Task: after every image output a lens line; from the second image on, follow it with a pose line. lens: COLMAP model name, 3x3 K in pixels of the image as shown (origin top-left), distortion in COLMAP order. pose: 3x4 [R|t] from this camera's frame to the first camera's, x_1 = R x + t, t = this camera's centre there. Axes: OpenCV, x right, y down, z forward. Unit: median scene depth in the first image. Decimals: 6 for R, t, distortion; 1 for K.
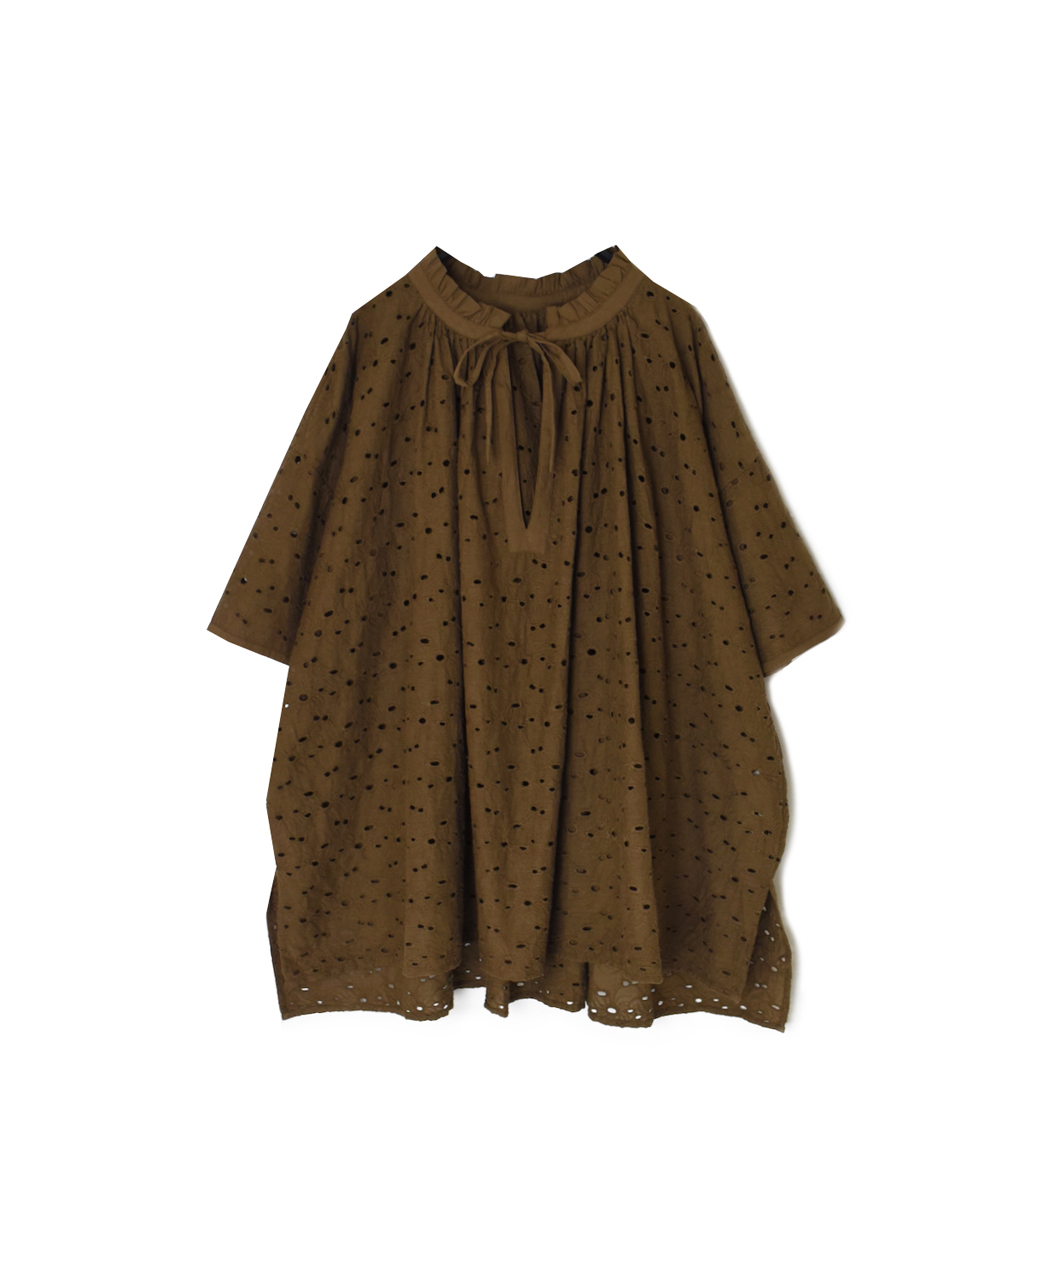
lens RADIAL K [[1551.4, 0, 523.8], [0, 1551.4, 640.3], [0, 0, 1]] dist [-0.077896, 0.000000]
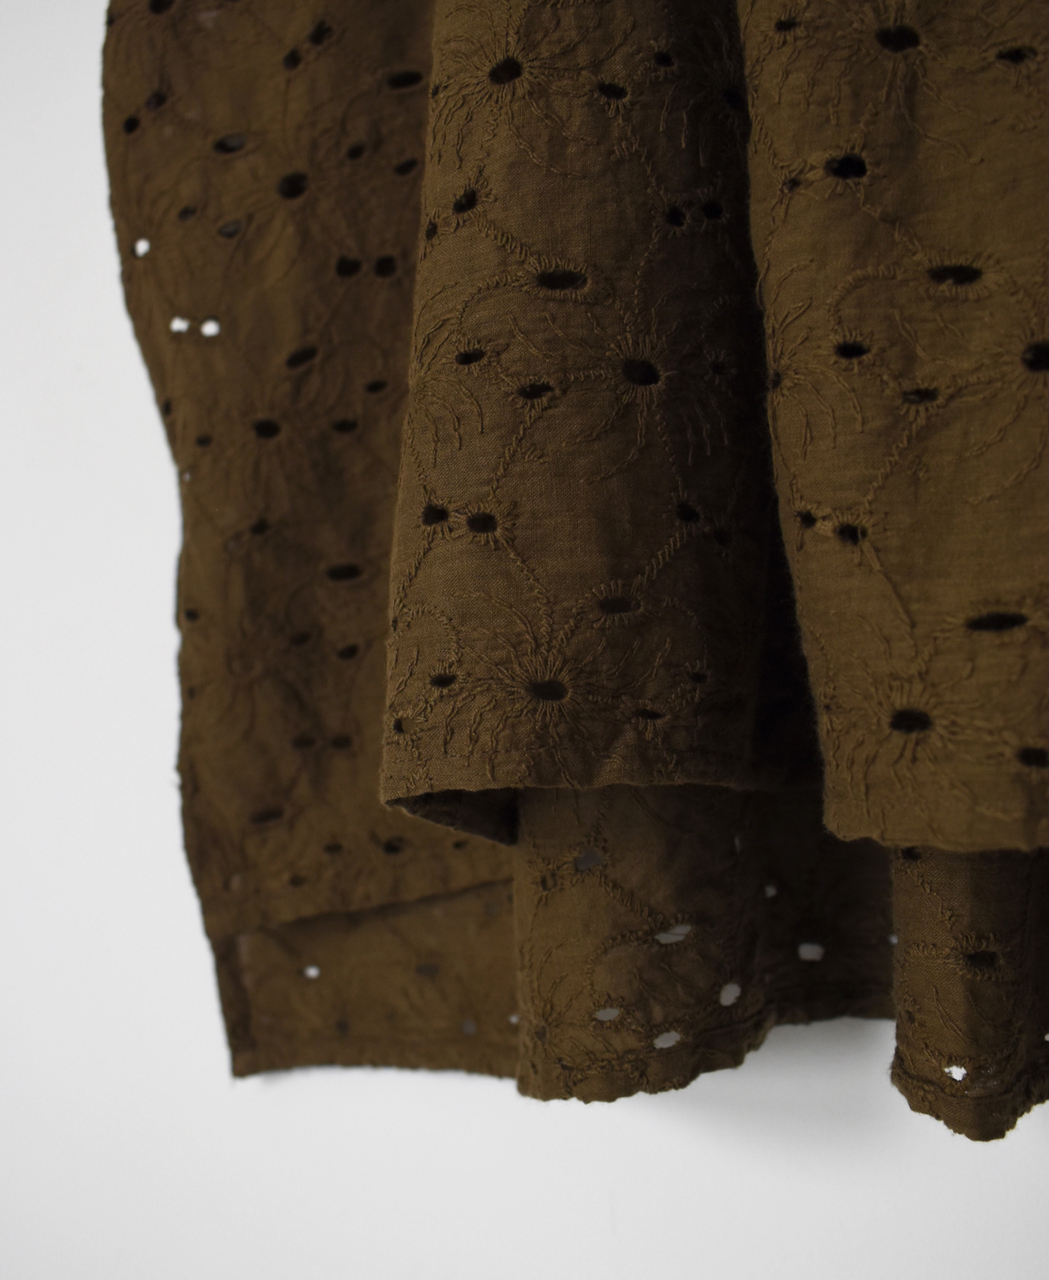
lens RADIAL K [[1551.4, 0, 525.3], [0, 1551.4, 638.5], [0, 0, 1]] dist [-0.077896, 0.000000]
pose [[0.831505, -0.045526, -0.553649, 0.042441], [-0.059540, 0.983592, -0.170300, 0.222053], [0.552318, 0.174569, 0.815151, 0.826661]]
